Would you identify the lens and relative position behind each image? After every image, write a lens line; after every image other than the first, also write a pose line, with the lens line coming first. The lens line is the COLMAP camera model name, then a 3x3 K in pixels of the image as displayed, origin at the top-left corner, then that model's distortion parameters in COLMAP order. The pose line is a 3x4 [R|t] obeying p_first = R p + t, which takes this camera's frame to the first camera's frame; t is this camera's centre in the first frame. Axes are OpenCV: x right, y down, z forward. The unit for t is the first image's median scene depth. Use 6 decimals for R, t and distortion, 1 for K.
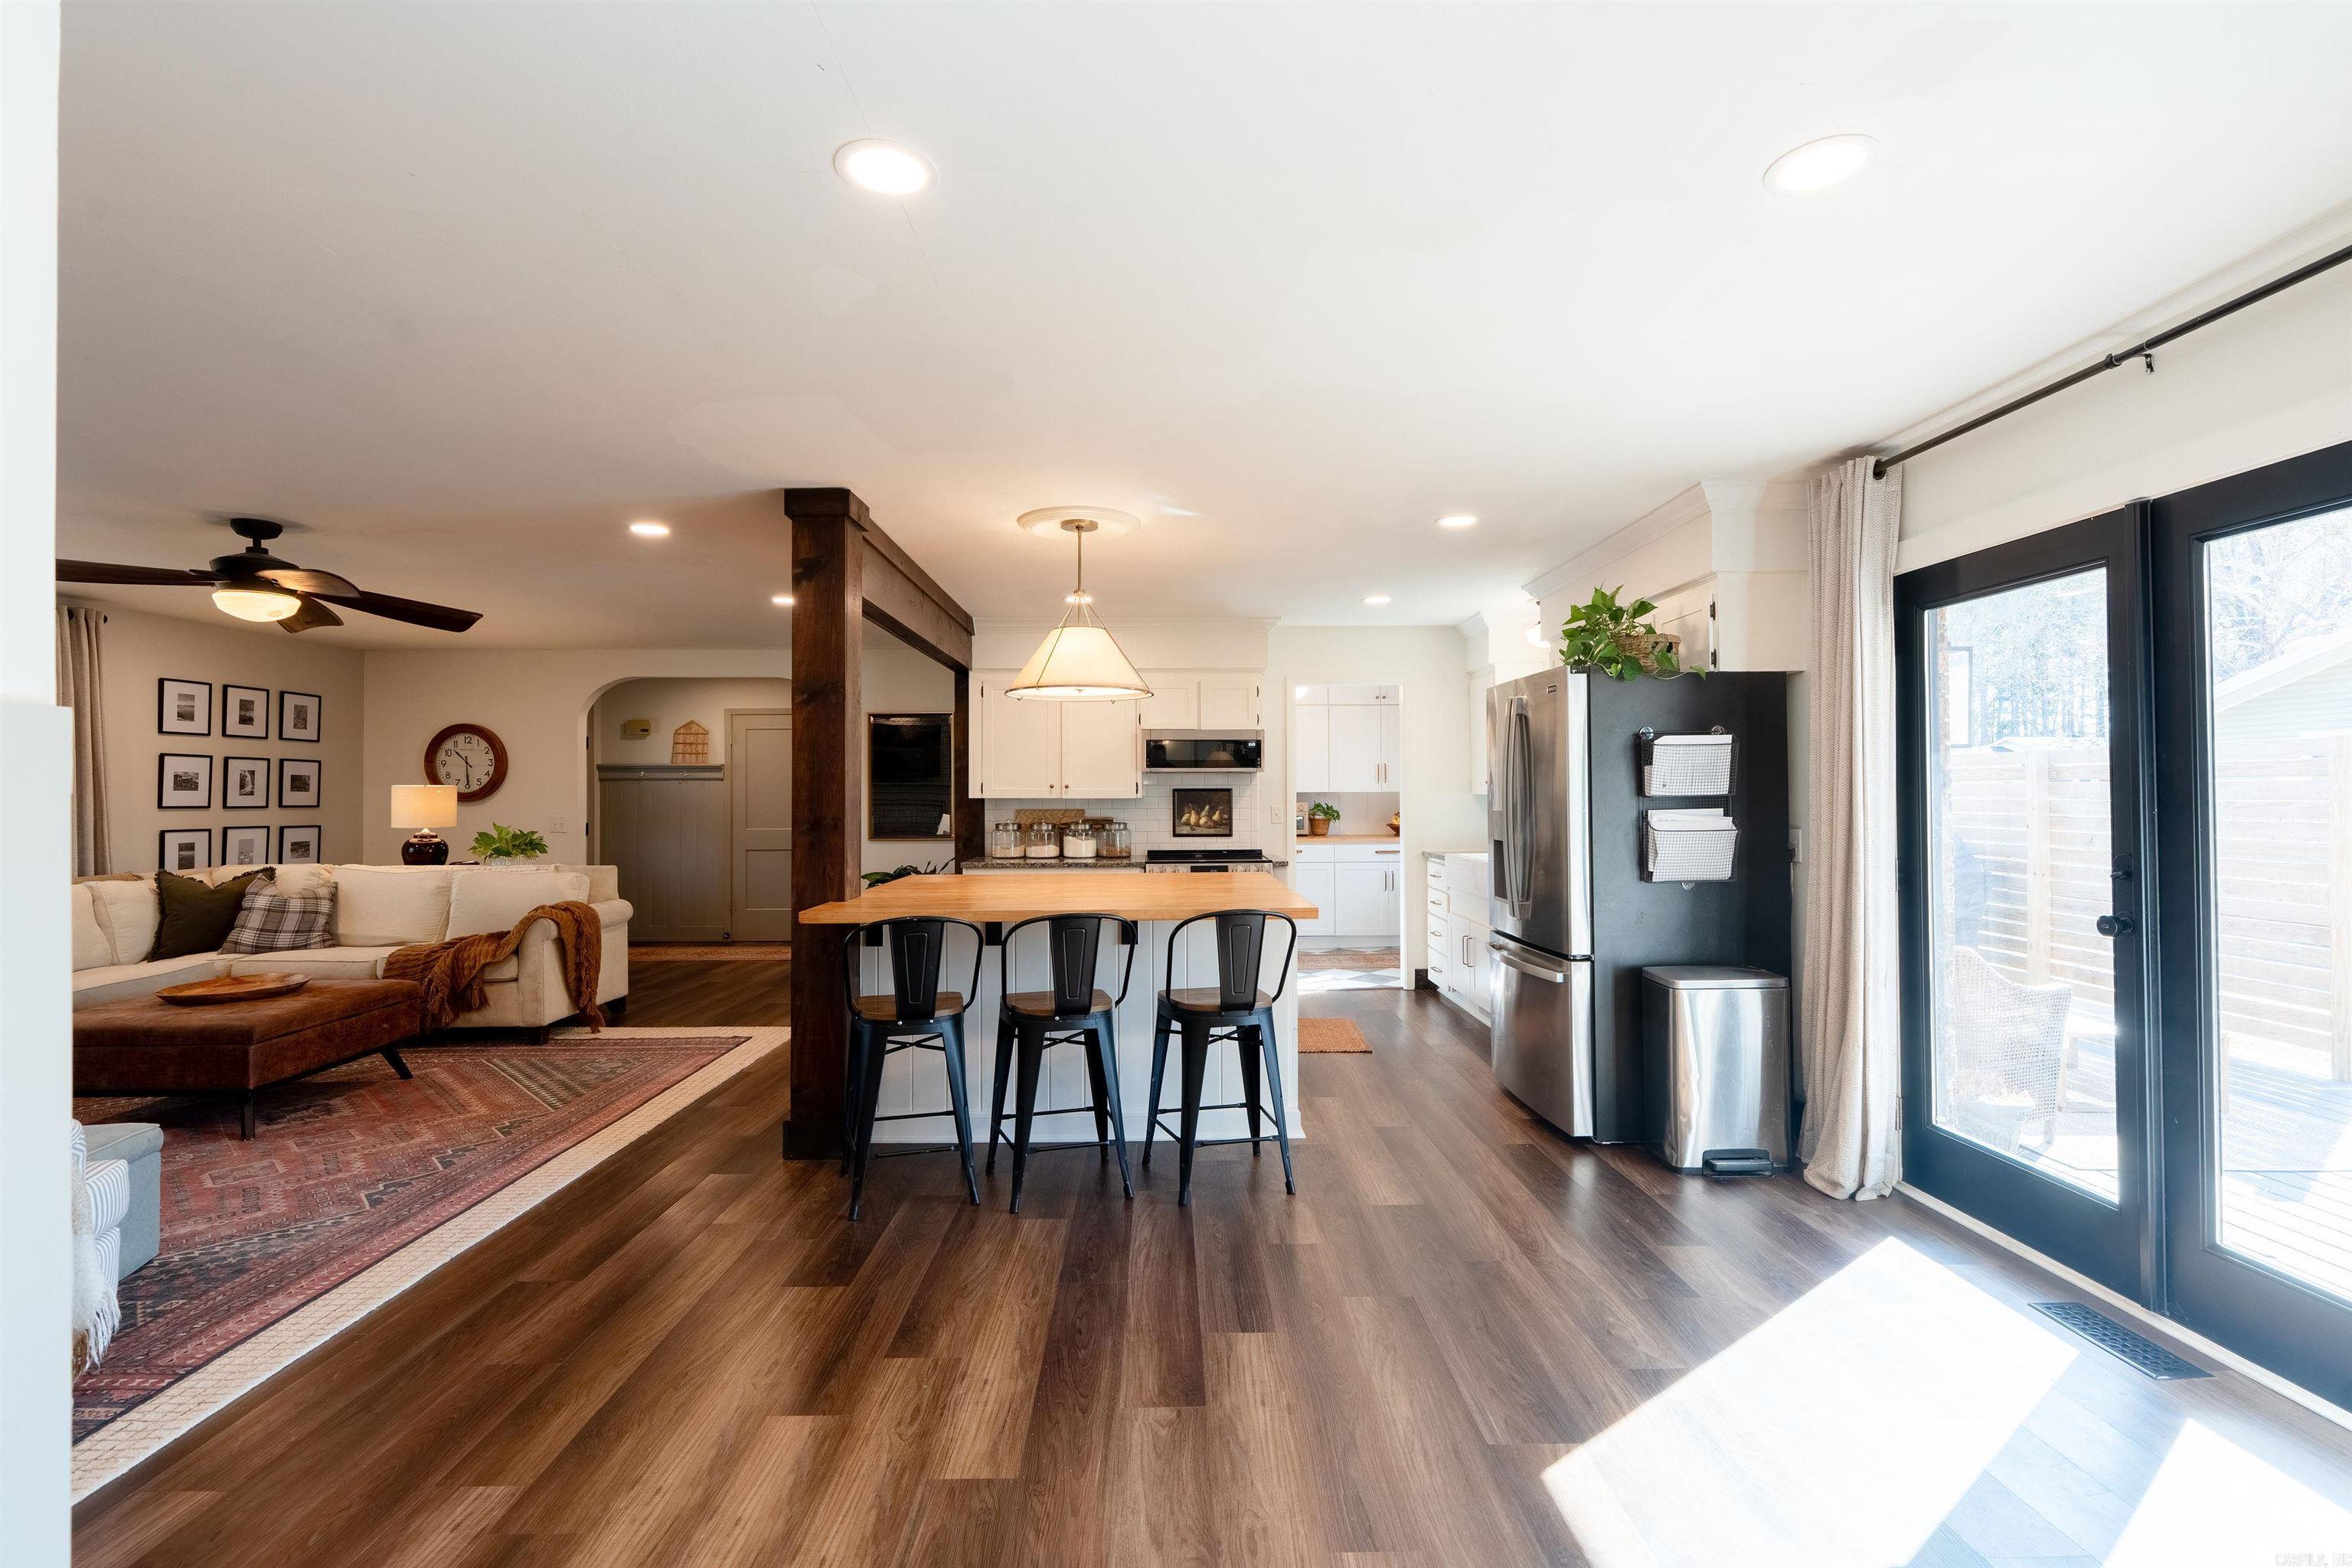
lens RADIAL K [[1051.0, 0, 1169.3], [0, 1051.0, 783.2], [0, 0, 1]] dist [-0.006206, 0.002430]
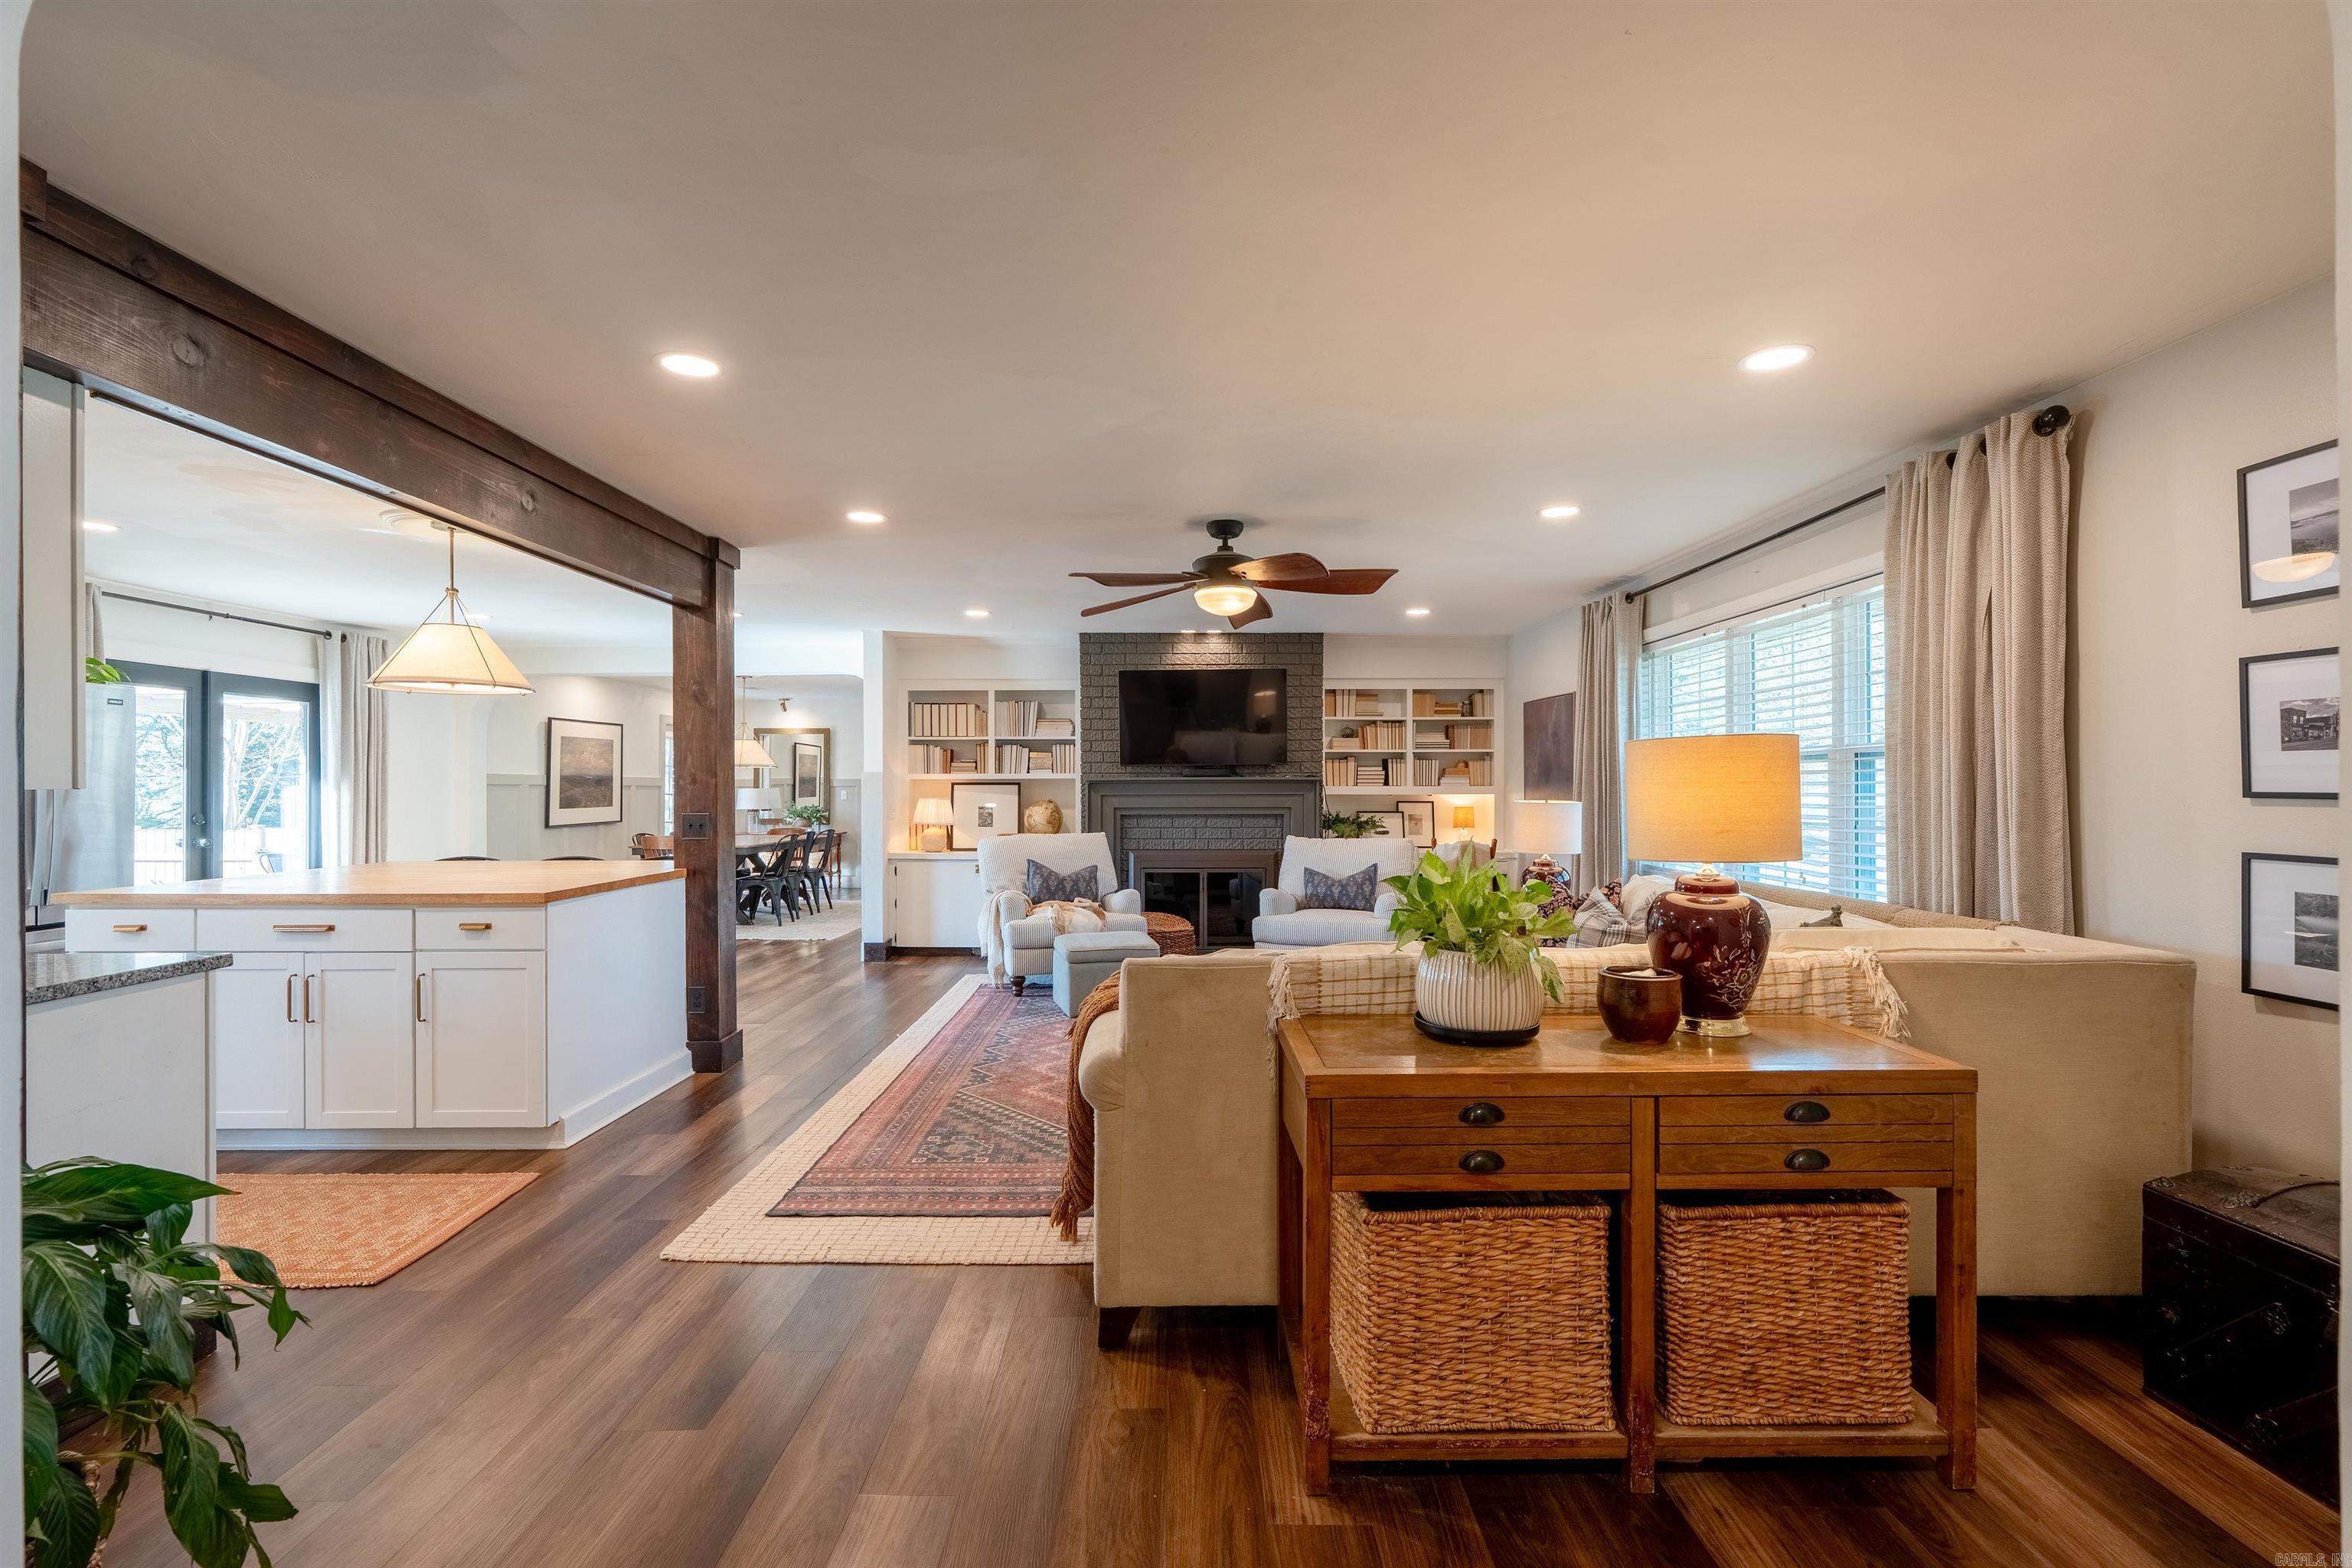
lens RADIAL K [[1051.0, 0, 1172.2], [0, 1051.0, 784.5], [0, 0, 1]] dist [-0.006206, 0.002430]
pose [[-0.999919, 0.008711, 0.009269, -0.559097], [0.008594, 0.999885, -0.012497, 0.020846], [-0.009377, -0.012416, -0.999879, 1.403628]]
